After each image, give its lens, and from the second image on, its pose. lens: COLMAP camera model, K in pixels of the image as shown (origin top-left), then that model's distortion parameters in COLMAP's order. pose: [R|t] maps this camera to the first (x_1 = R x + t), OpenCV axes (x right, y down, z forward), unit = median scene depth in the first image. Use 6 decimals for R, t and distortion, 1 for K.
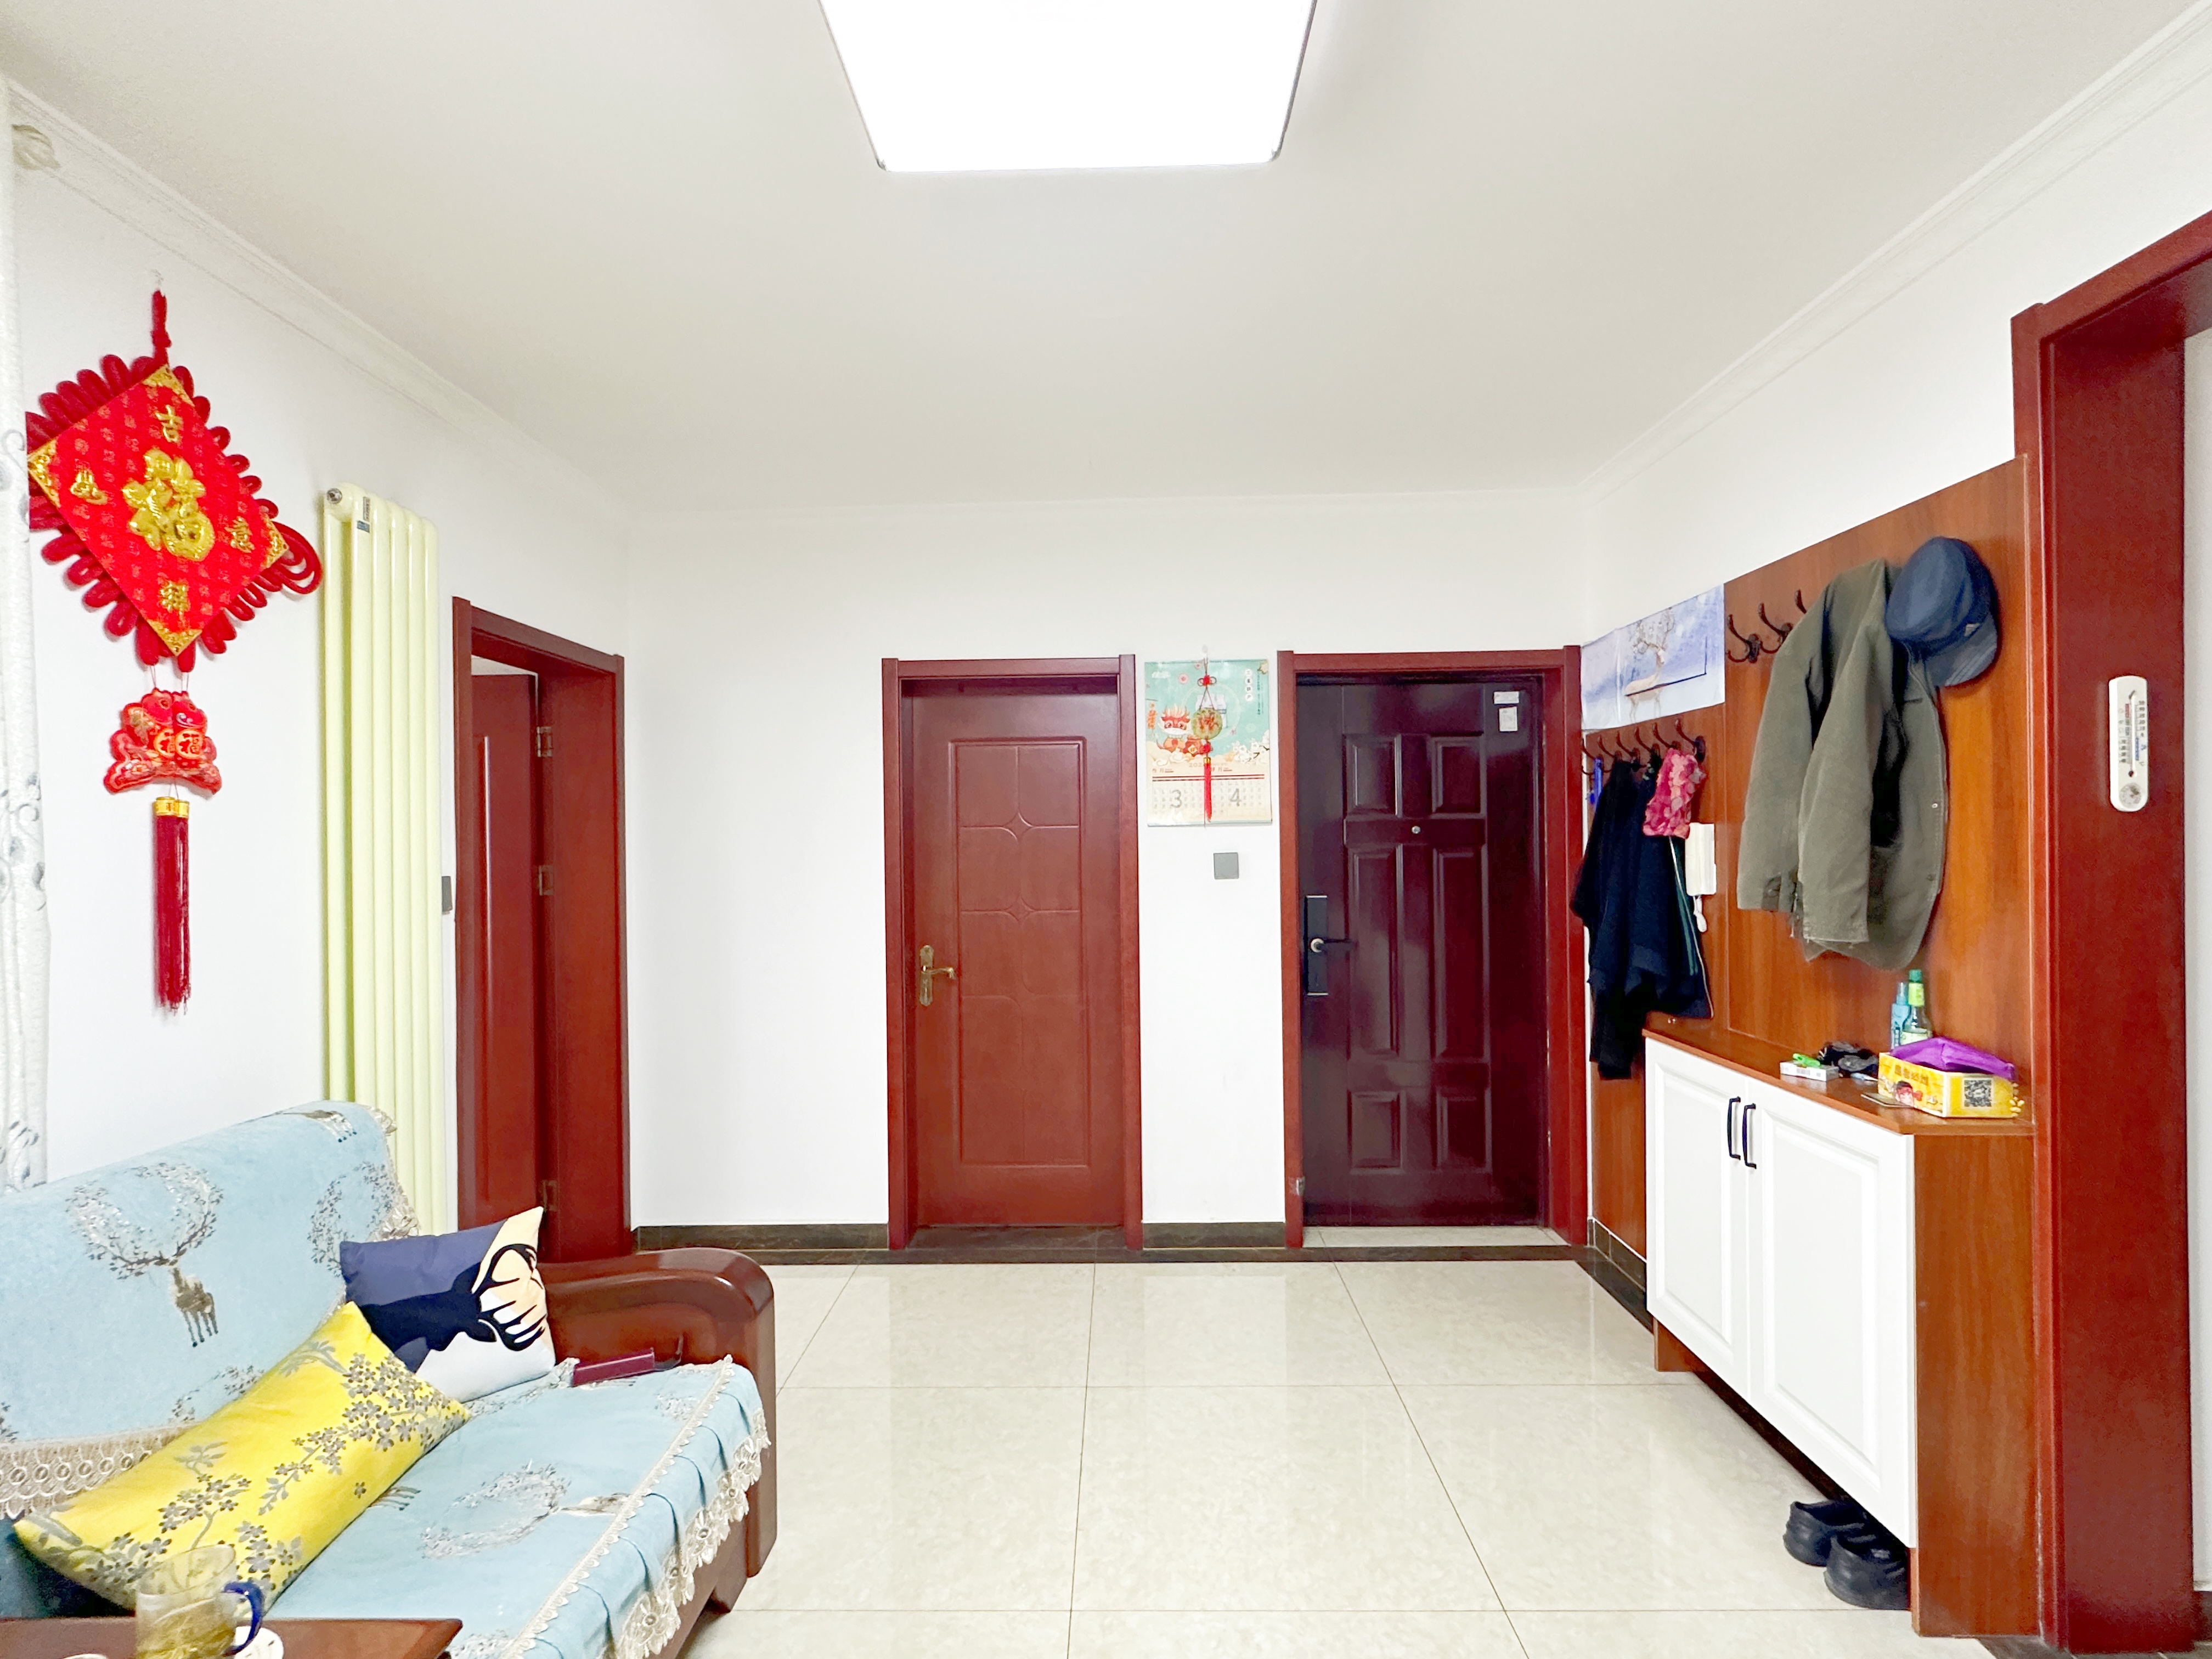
lens RADIAL K [[1031.0, 0, 1105.3], [0, 1031.0, 829.5], [0, 0, 1]] dist [-0.001995, -0.000513]
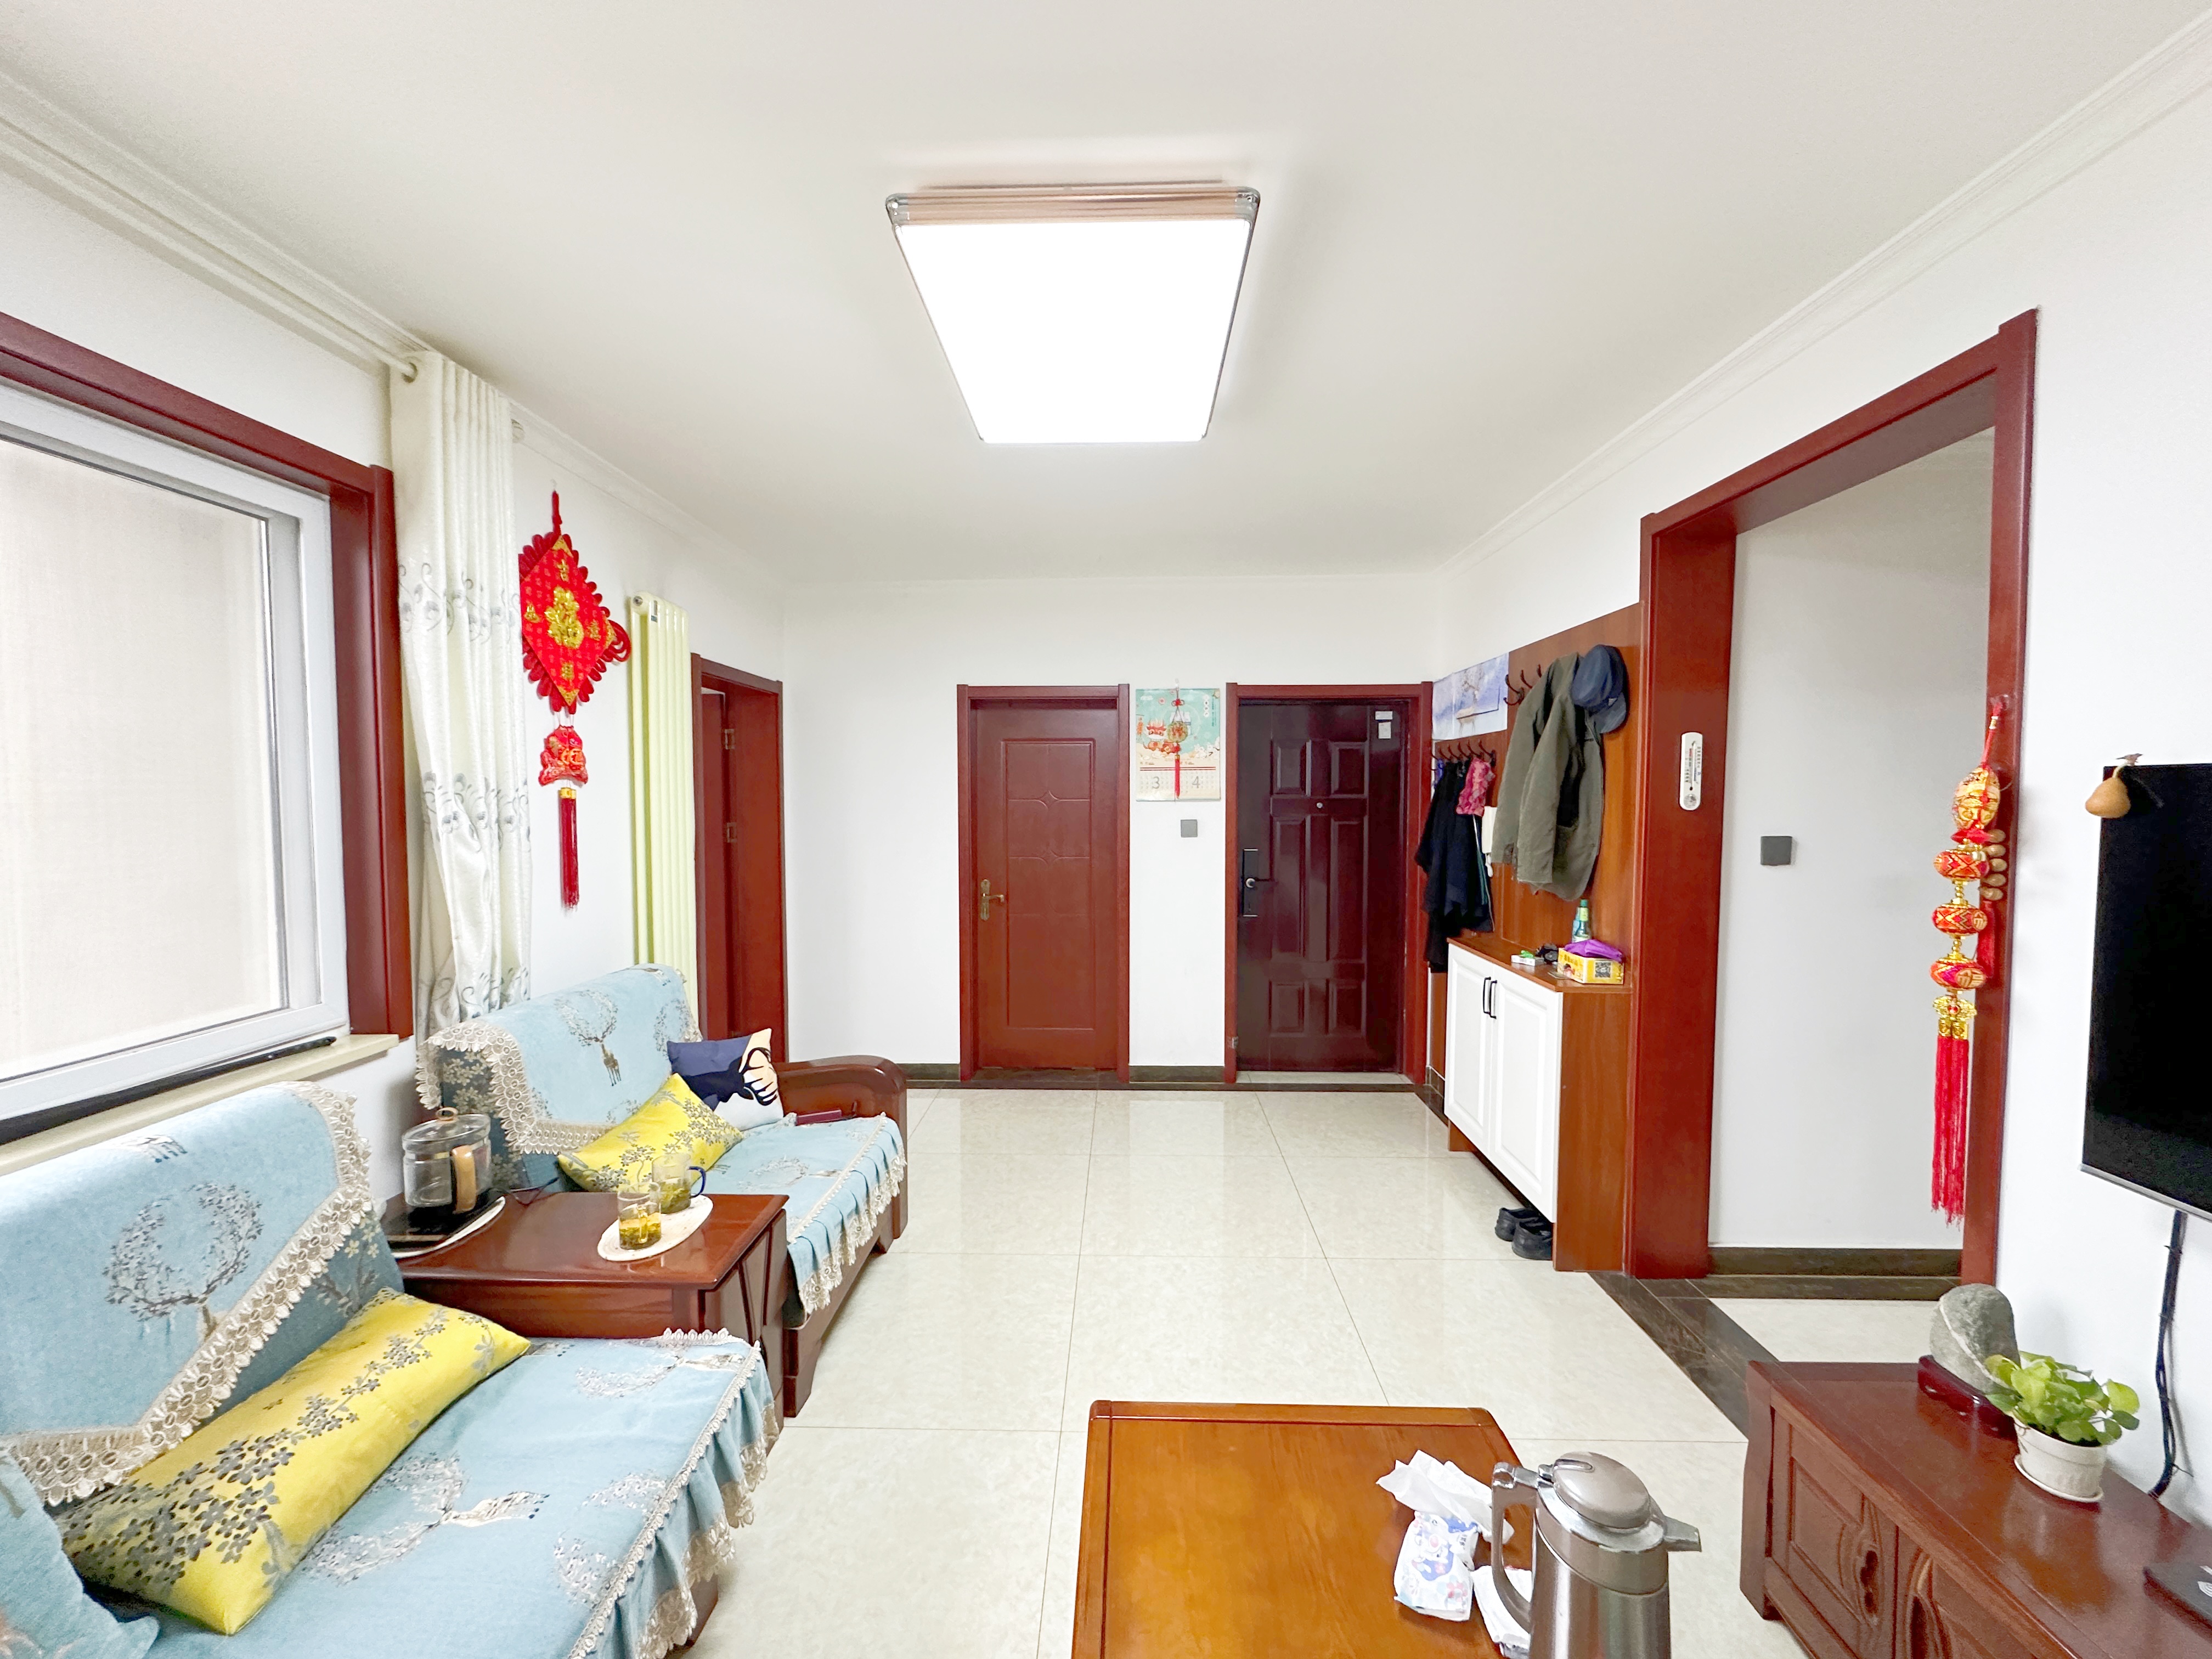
lens RADIAL K [[886.1, 0, 1104.9], [0, 886.1, 830.2], [0, 0, 1]] dist [0.000868, -0.000173]
pose [[0.999873, 0.012541, -0.009840, 0.014862], [-0.012026, 0.998638, 0.050768, -0.042140], [0.010464, -0.050643, 0.998662, -0.452557]]
